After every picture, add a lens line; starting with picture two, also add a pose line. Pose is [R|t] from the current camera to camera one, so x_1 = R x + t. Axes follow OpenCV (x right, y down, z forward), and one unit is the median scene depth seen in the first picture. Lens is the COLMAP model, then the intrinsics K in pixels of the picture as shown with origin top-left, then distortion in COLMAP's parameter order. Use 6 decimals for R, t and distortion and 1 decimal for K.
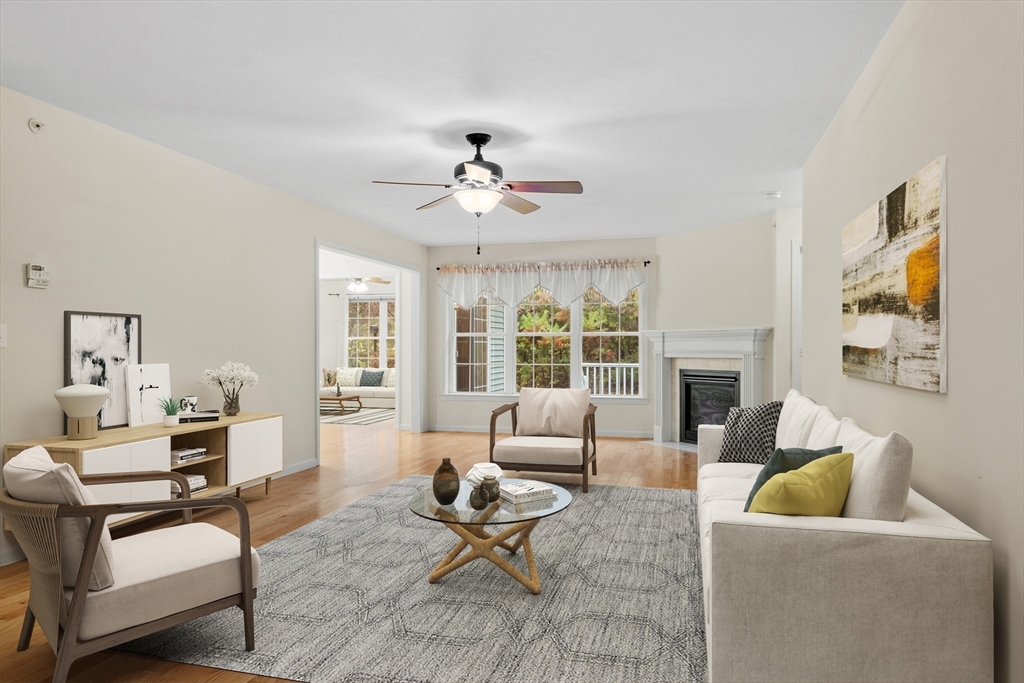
lens RADIAL K [[686.8, 0, 512.0], [0, 686.8, 341.5], [0, 0, 1]] dist [0.002899, -0.000077]
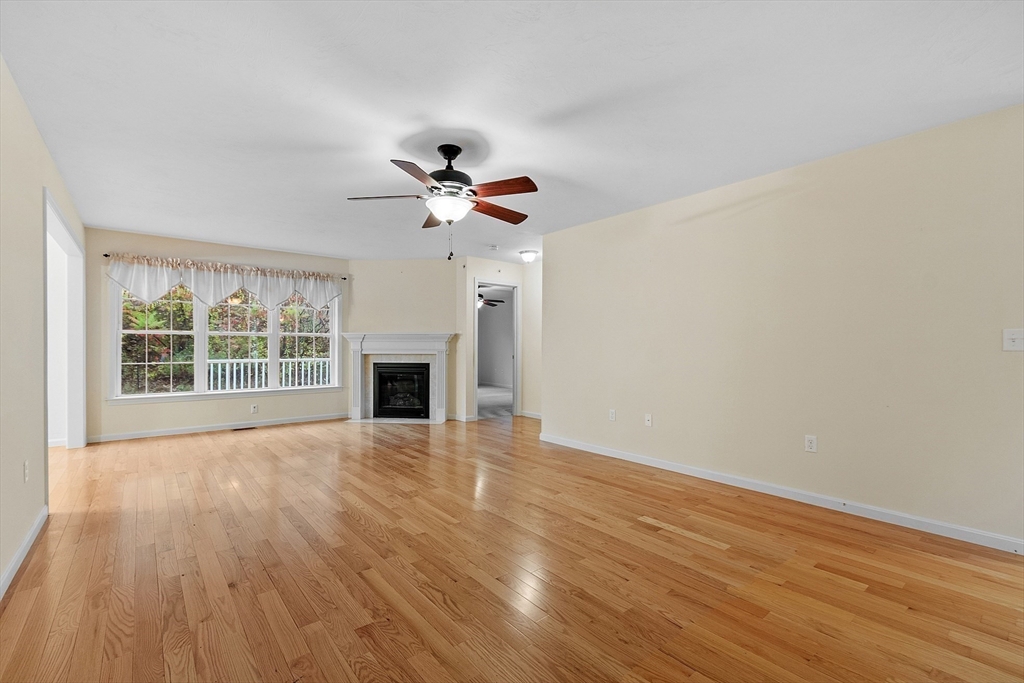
lens RADIAL K [[451.7, 0, 507.2], [0, 451.7, 345.6], [0, 0, 1]] dist [0.002029, -0.000149]
pose [[0.592225, 0.002273, 0.805769, -0.280842], [-0.009567, 0.999945, 0.004211, 0.001211], [-0.805716, -0.010203, 0.592215, 0.257788]]
